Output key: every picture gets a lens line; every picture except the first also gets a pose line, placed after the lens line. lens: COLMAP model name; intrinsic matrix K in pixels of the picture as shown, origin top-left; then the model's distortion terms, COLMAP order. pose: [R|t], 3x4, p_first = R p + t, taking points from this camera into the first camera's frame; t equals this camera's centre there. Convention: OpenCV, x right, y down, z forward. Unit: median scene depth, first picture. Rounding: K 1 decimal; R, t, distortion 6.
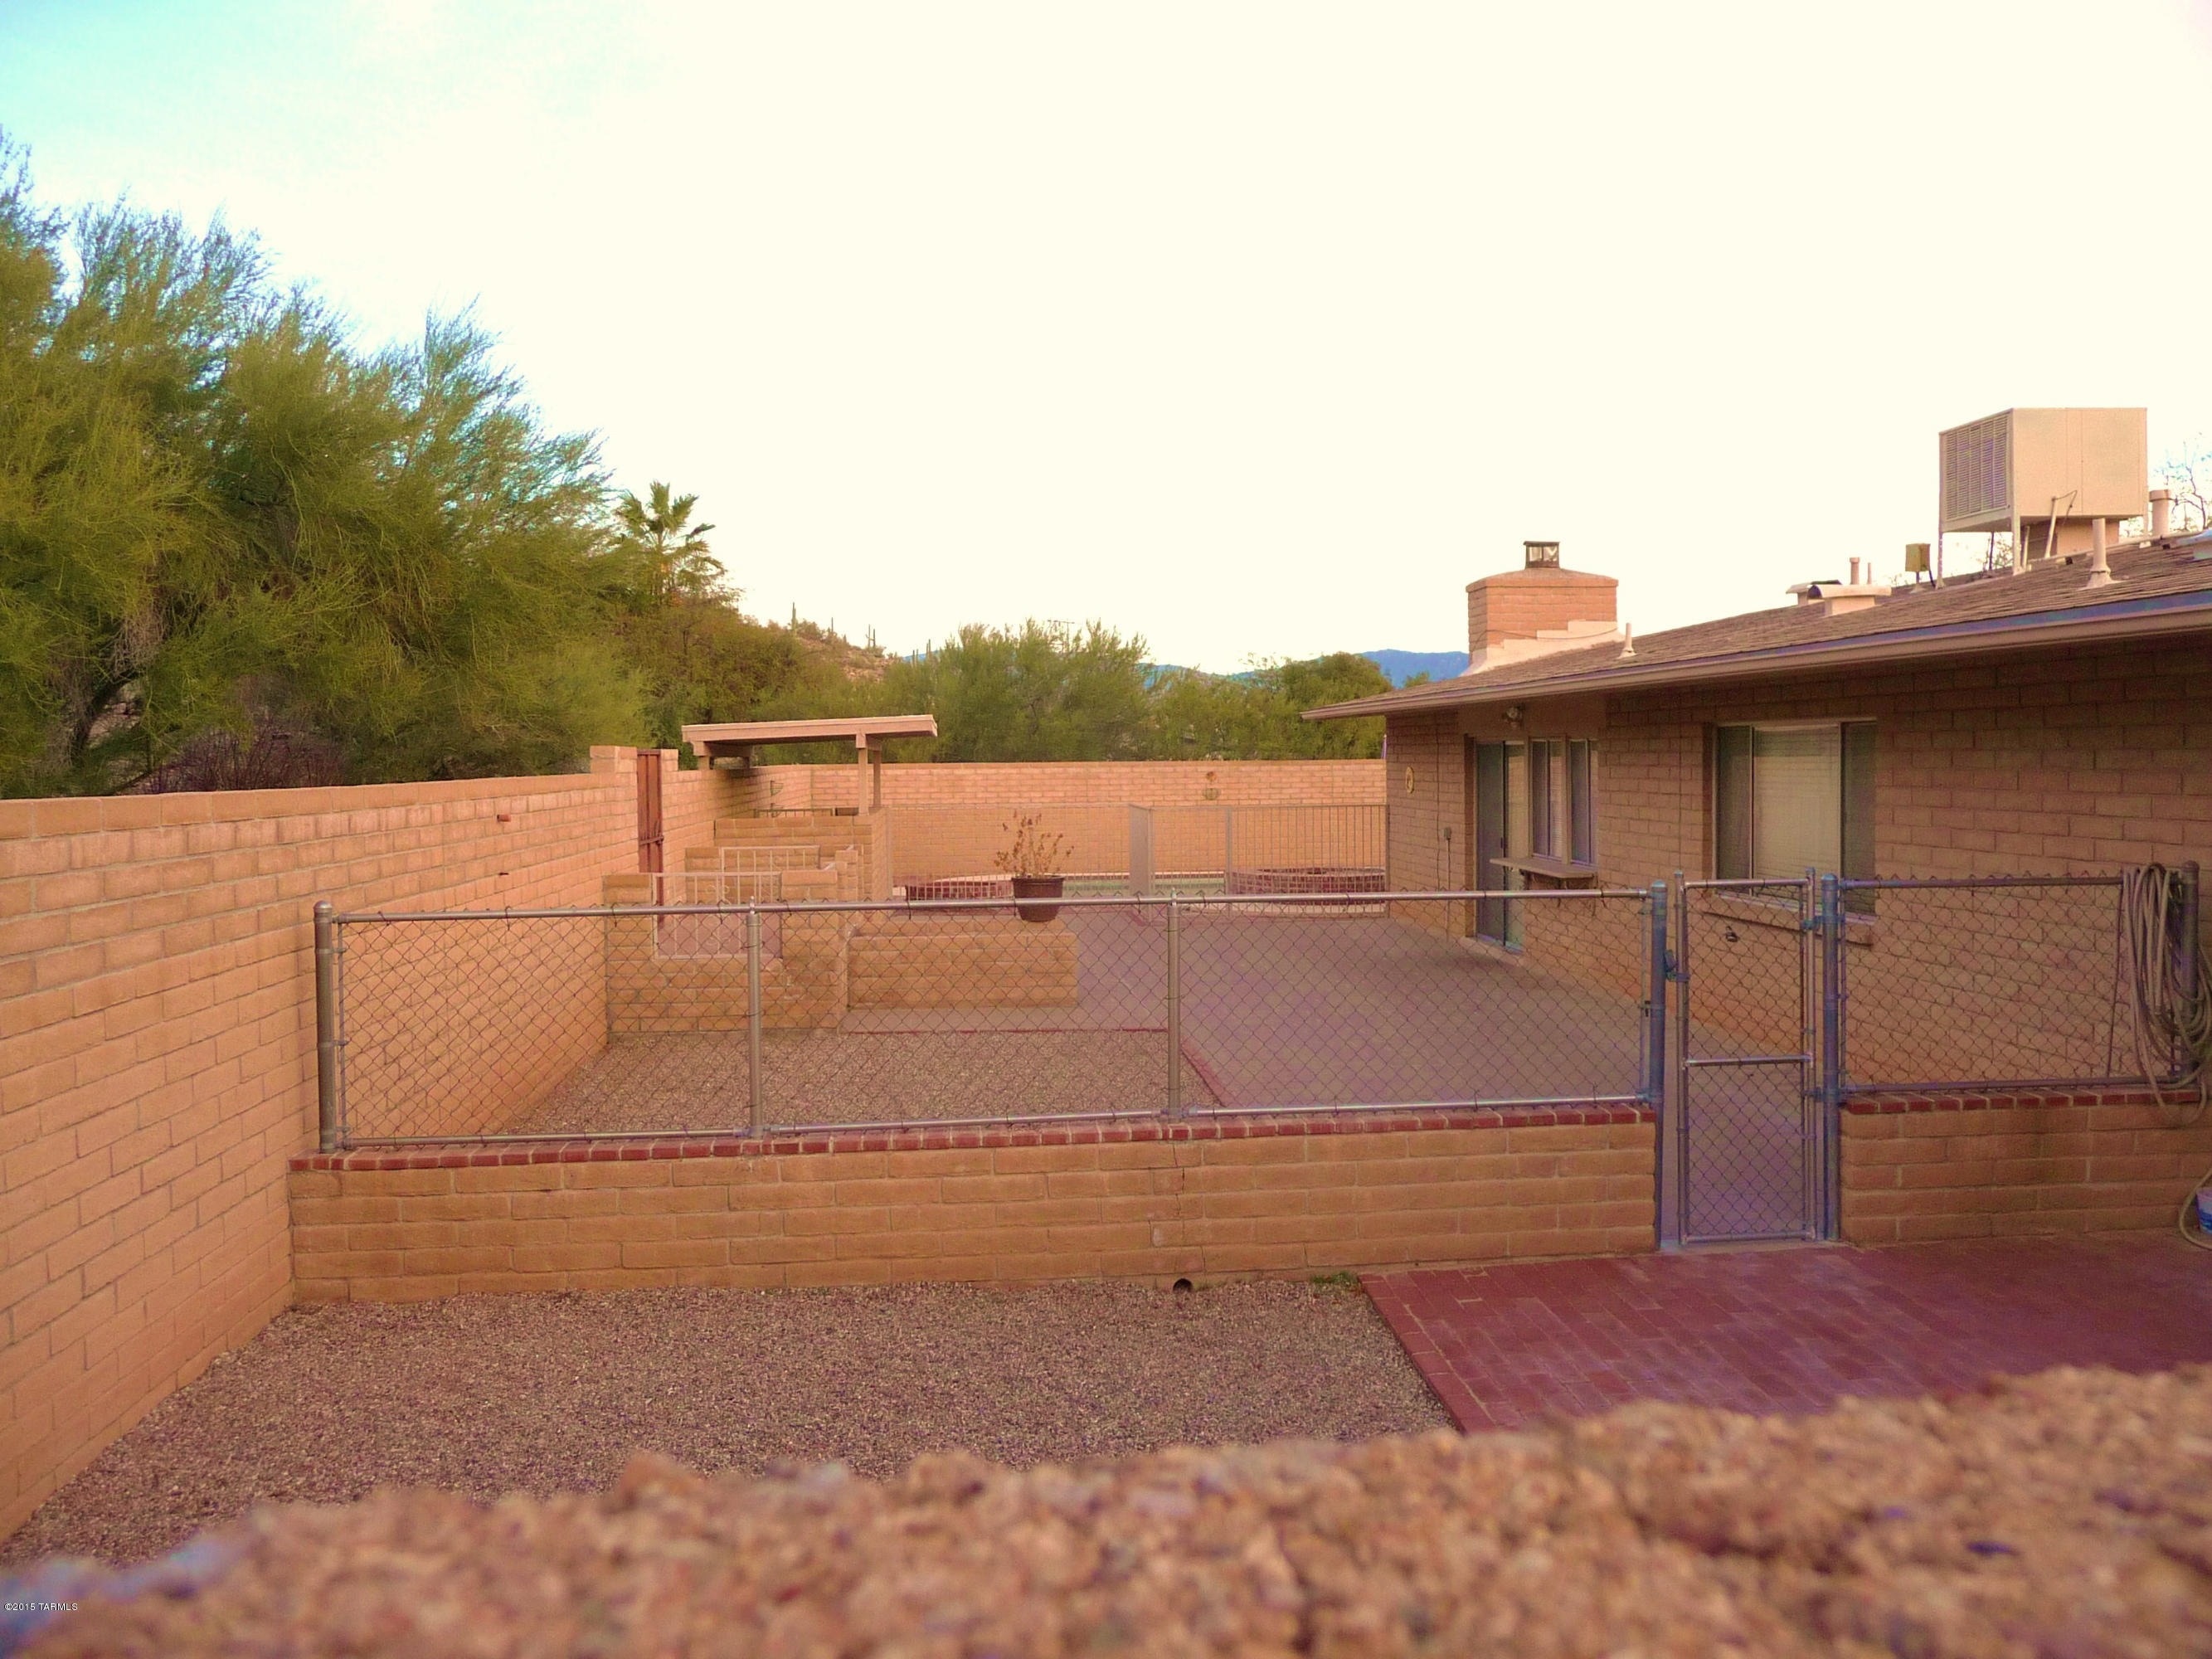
lens RADIAL K [[1840.3, 0, 1112.5], [0, 1840.3, 827.3], [0, 0, 1]] dist [-0.034761, 0.006672]
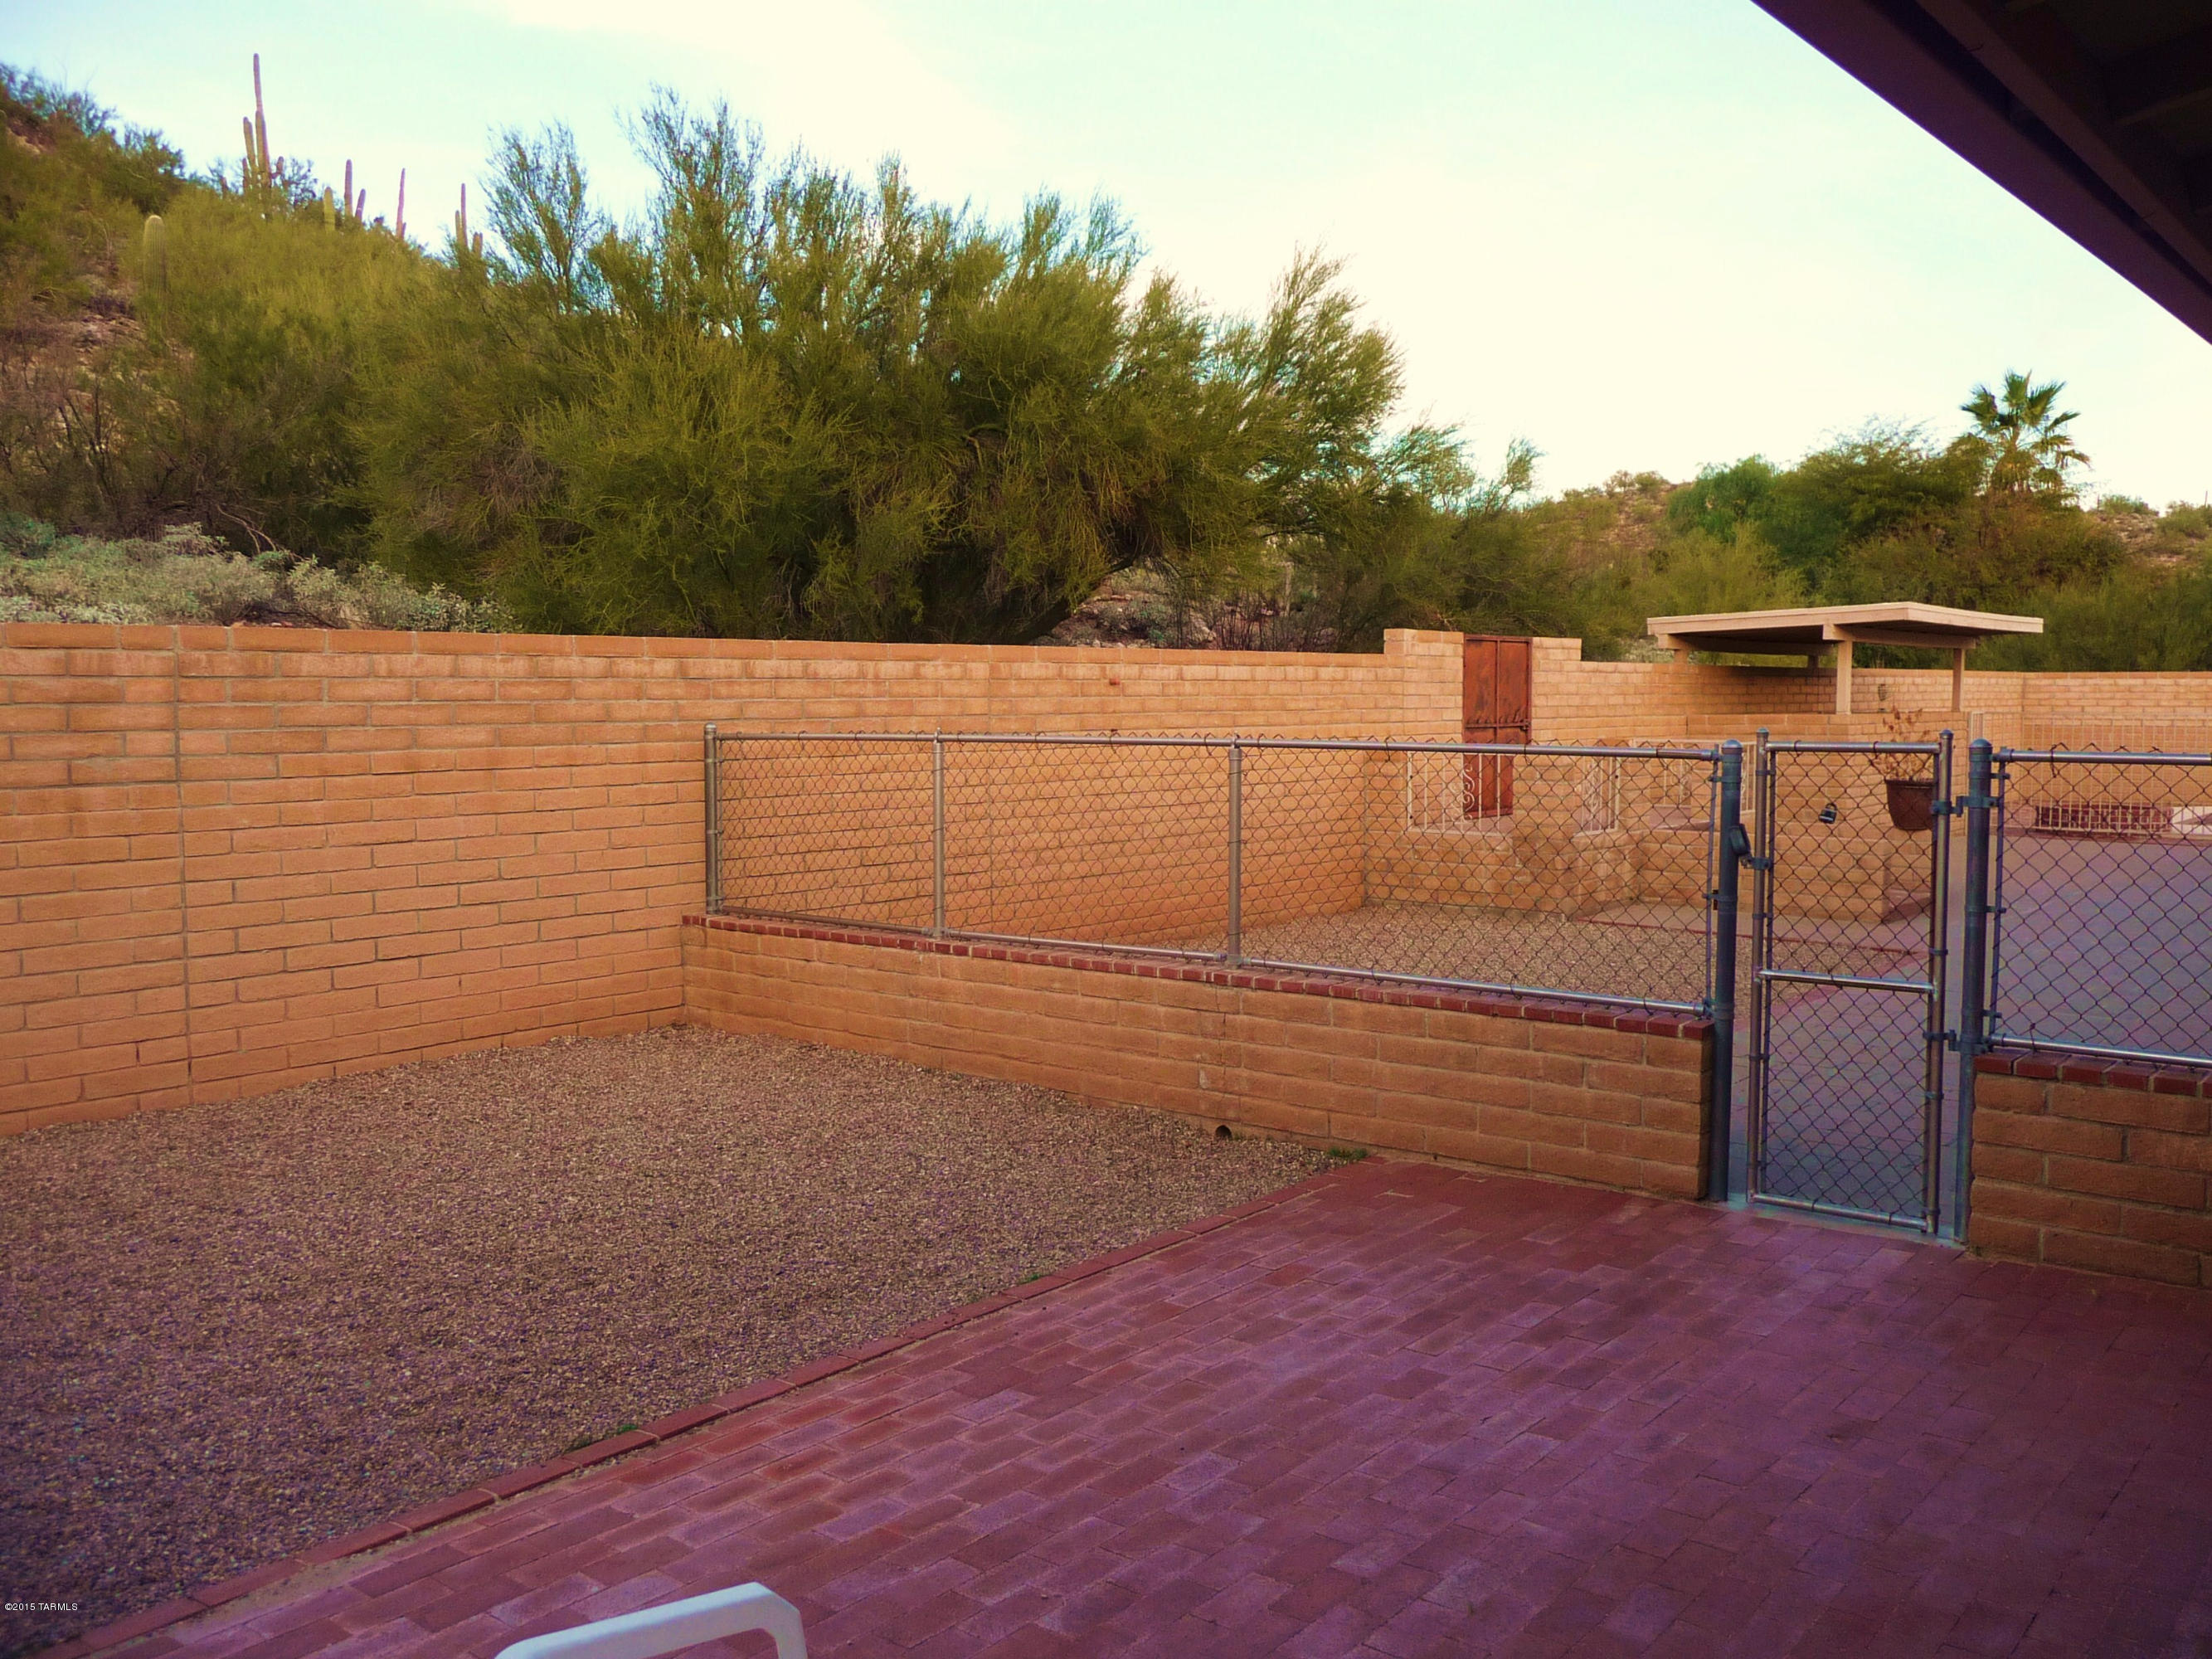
lens RADIAL K [[1840.3, 0, 1112.0], [0, 1840.3, 831.5], [0, 0, 1]] dist [-0.034761, 0.006672]
pose [[0.709618, 0.062352, -0.701823, 0.676949], [-0.032144, 0.997904, 0.056156, 0.033677], [0.703853, -0.017290, 0.710135, 0.254997]]
